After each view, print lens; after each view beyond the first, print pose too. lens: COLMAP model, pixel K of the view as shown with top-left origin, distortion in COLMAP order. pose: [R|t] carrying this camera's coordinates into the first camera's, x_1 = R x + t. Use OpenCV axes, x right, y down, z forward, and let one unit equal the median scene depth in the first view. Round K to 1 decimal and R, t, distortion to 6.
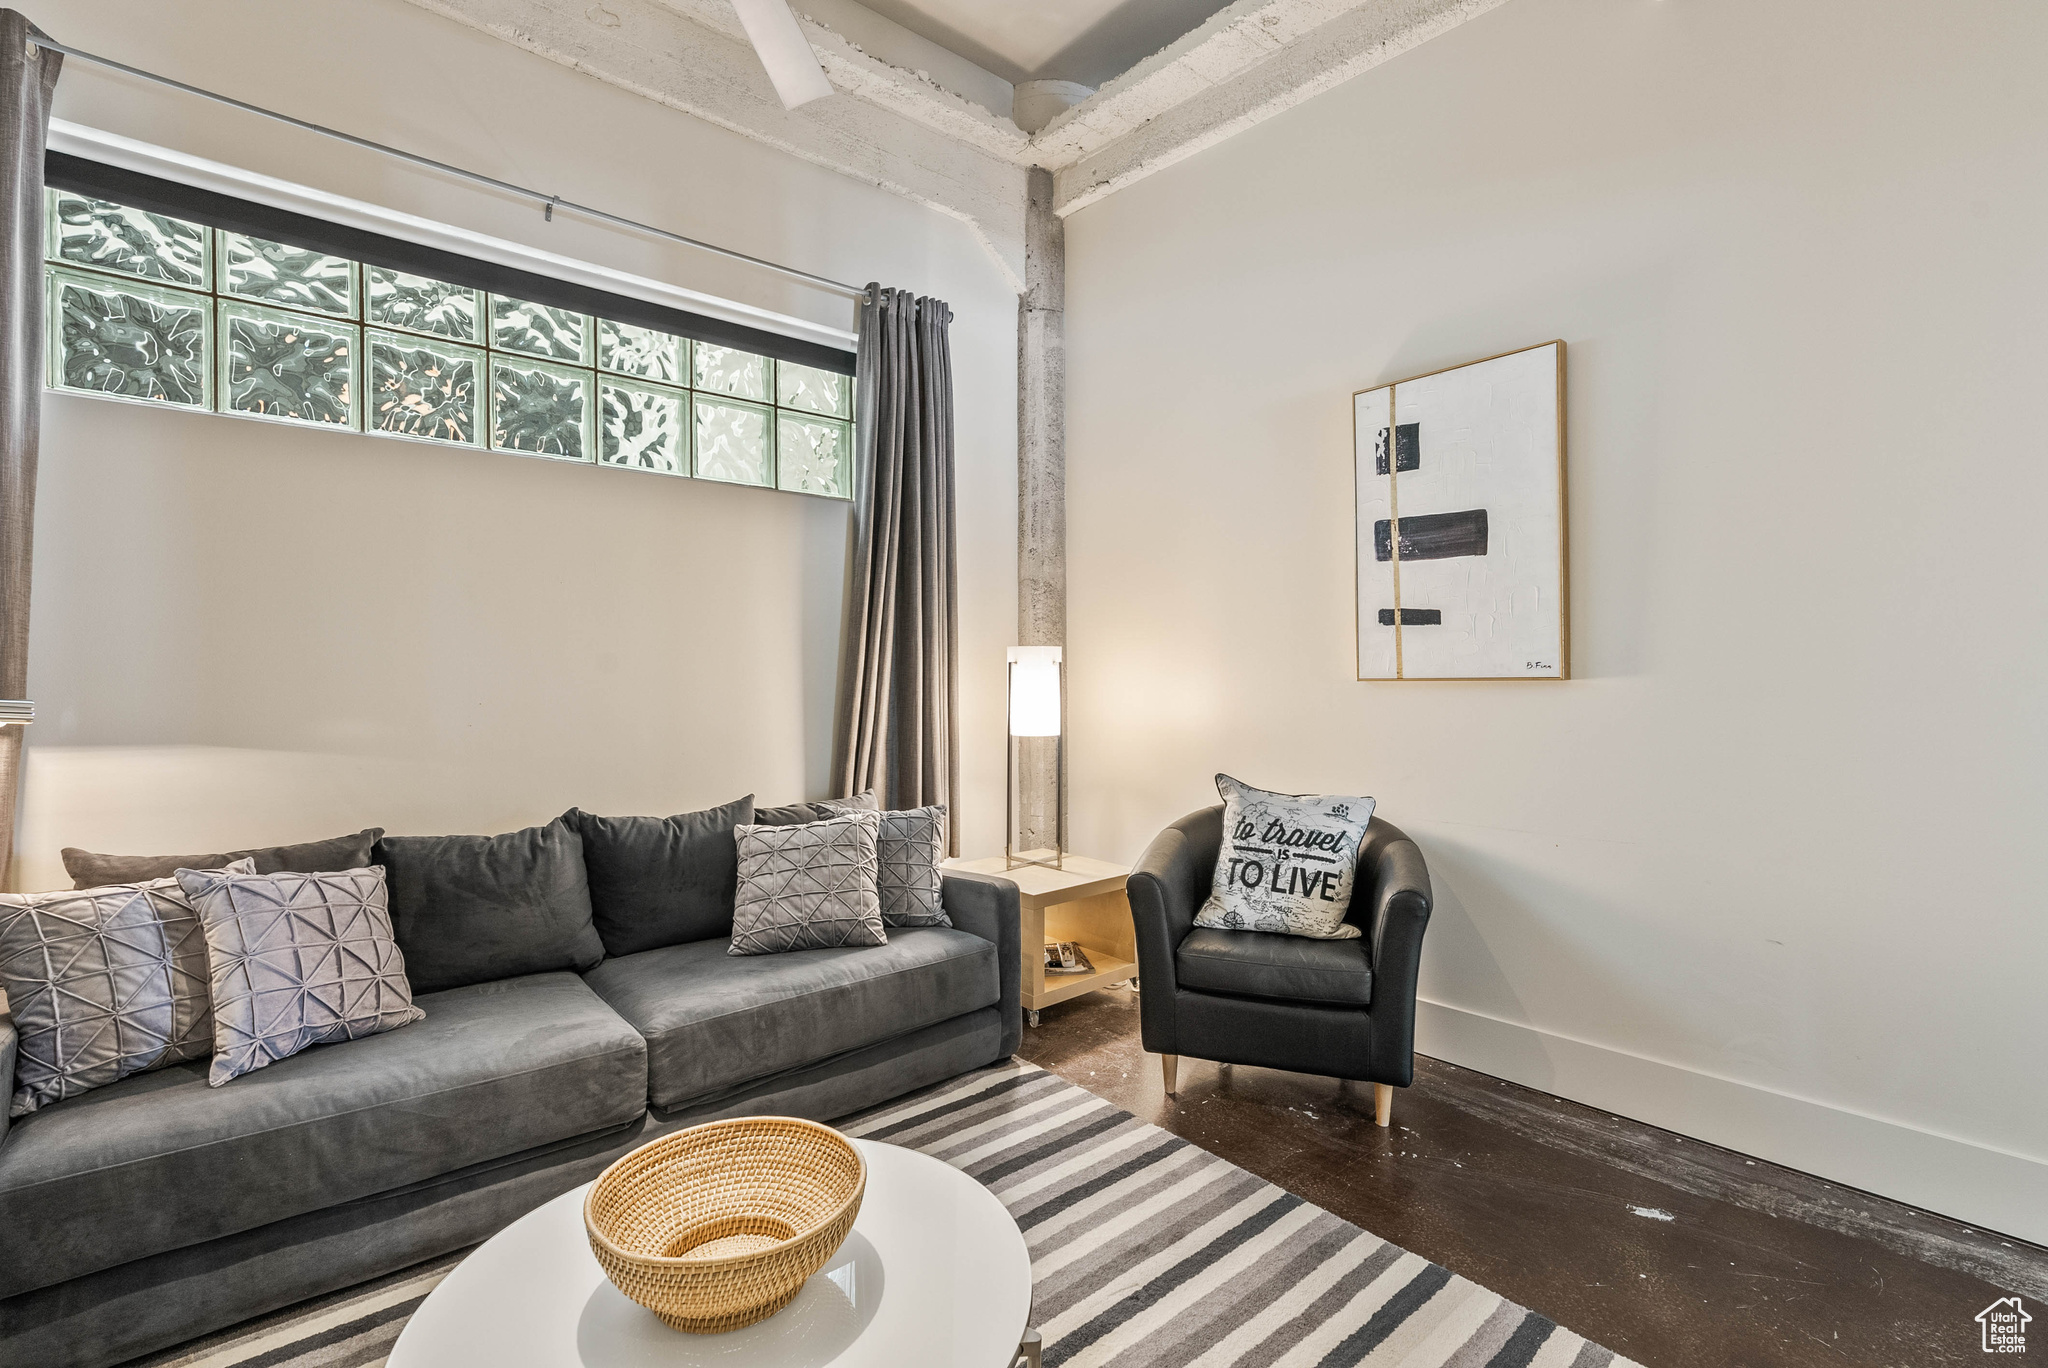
lens RADIAL K [[938.2, 0, 1027.8], [0, 938.2, 683.9], [0, 0, 1]] dist [-0.012081, 0.005928]
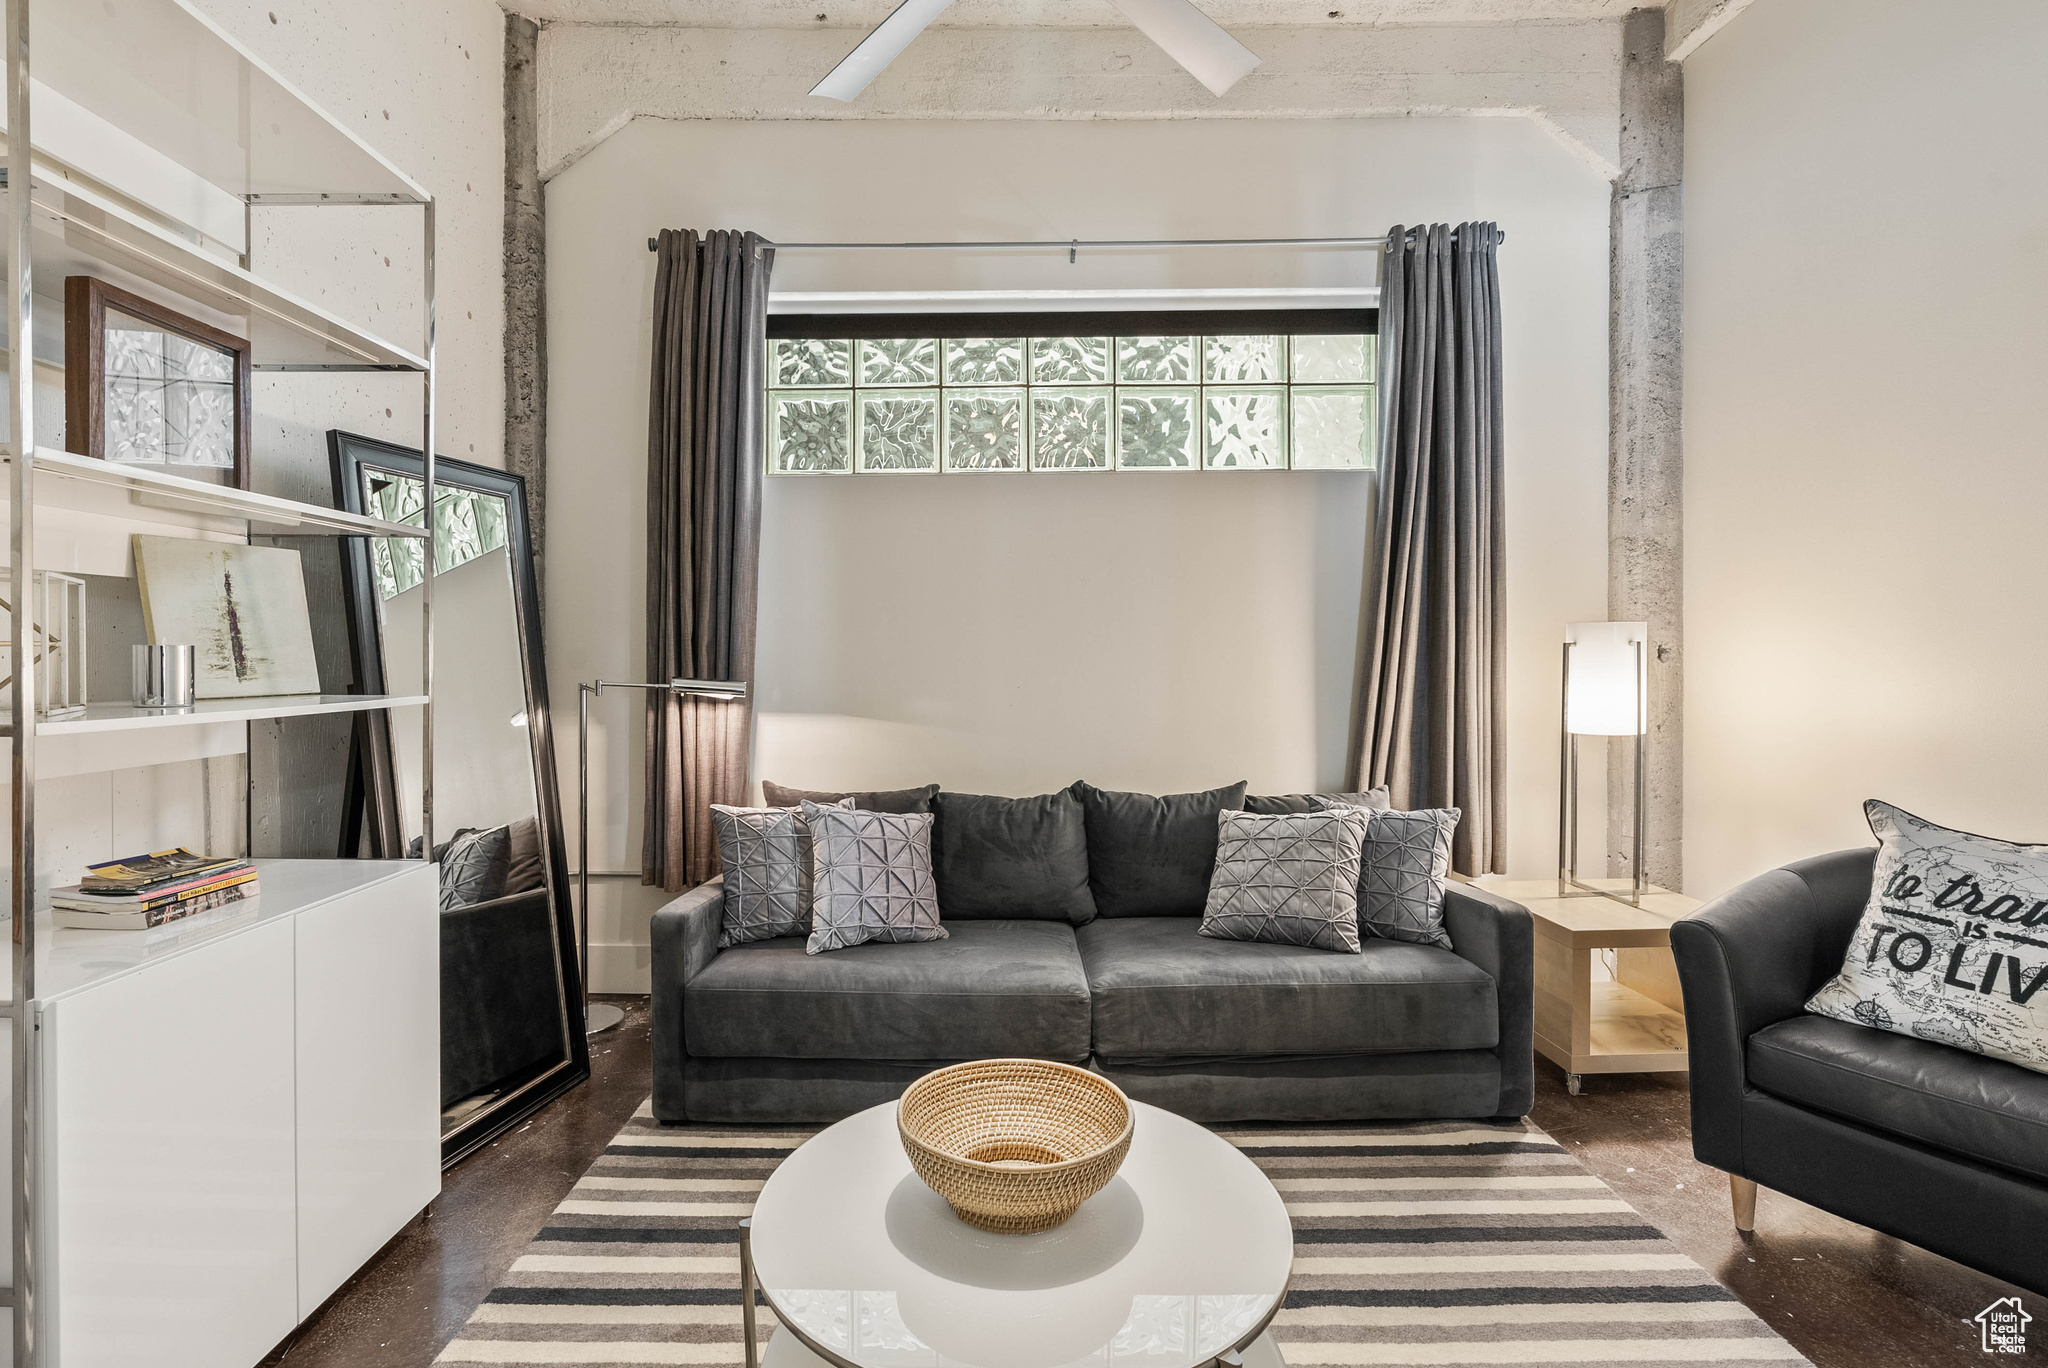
lens RADIAL K [[986.4, 0, 1005.2], [0, 986.4, 673.2], [0, 0, 1]] dist [-0.011304, 0.005226]
pose [[0.752012, 0.000076, -0.659149, 0.229194], [0.001027, 0.999999, 0.001287, 0.001889], [0.659148, -0.001645, 0.752011, 0.048068]]
